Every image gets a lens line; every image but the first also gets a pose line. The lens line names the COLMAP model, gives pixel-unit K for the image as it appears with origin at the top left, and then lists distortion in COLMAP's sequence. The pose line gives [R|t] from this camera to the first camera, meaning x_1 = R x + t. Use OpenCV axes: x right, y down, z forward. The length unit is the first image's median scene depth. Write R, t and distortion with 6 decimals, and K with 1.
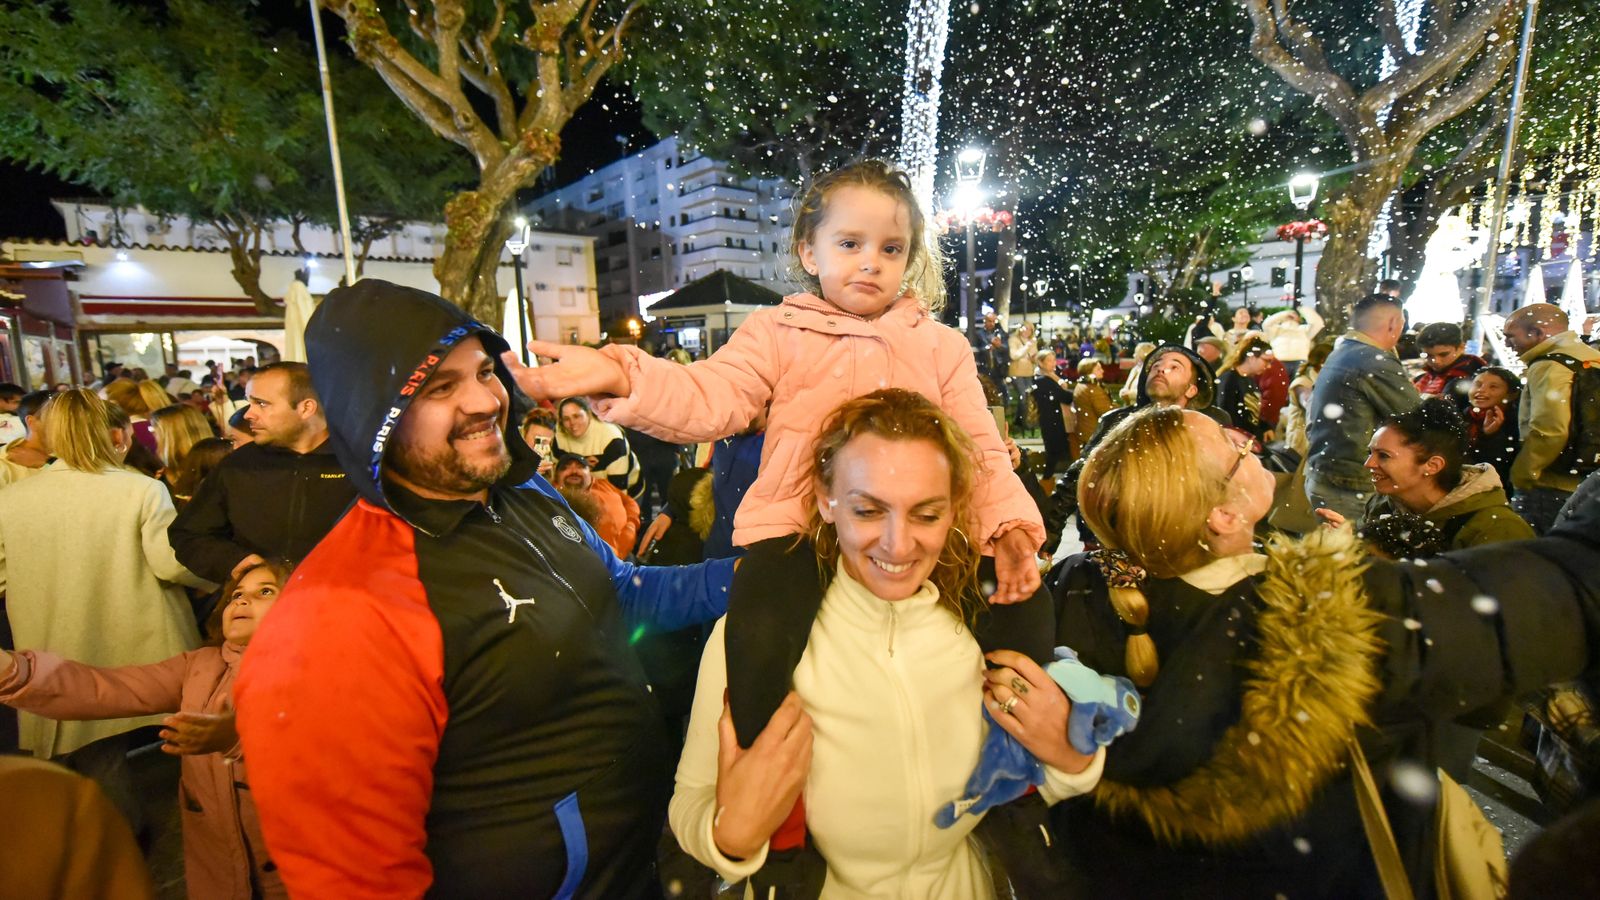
lens RADIAL K [[627.7, 0, 798.7], [0, 627.7, 439.4], [0, 0, 1]] dist [-0.001008, 0.000124]
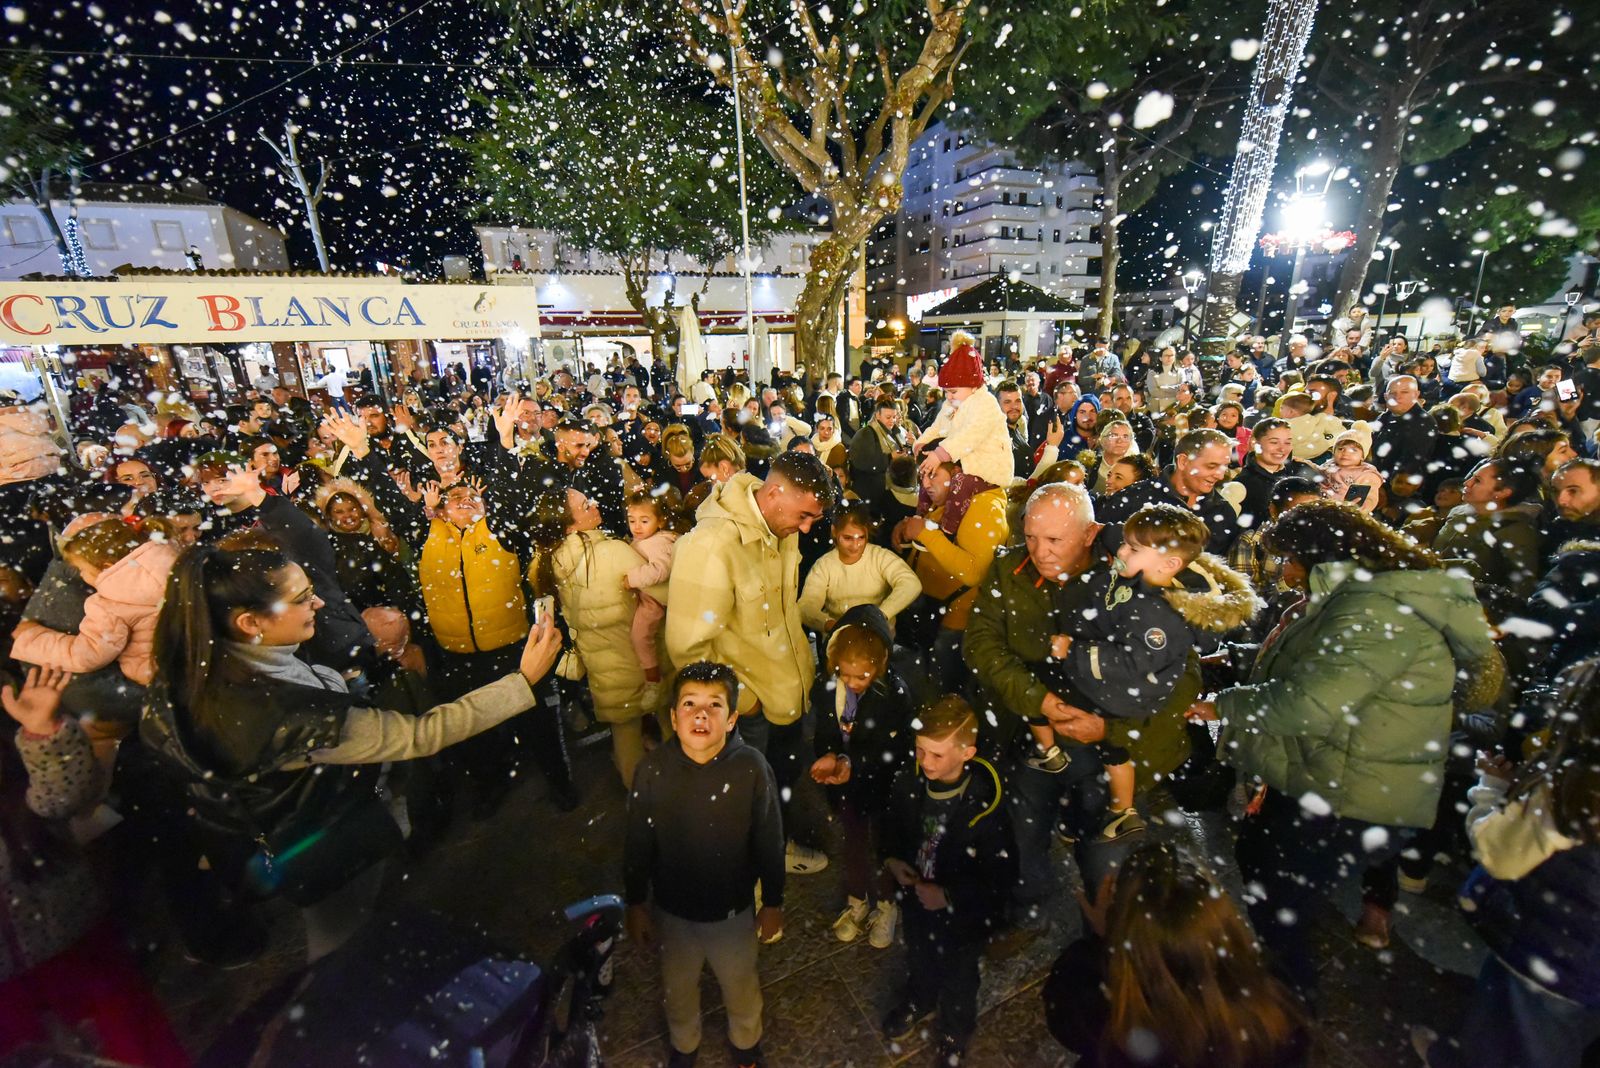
lens RADIAL K [[642.1, 0, 800.0], [0, 642.1, 534.0], [0, 0, 1]] dist [-0.000241, -0.000280]
pose [[0.929970, 0.122569, -0.346600, -0.025396], [-0.071375, 0.985042, 0.156837, -0.003433], [0.360639, -0.121115, 0.924808, -0.126848]]
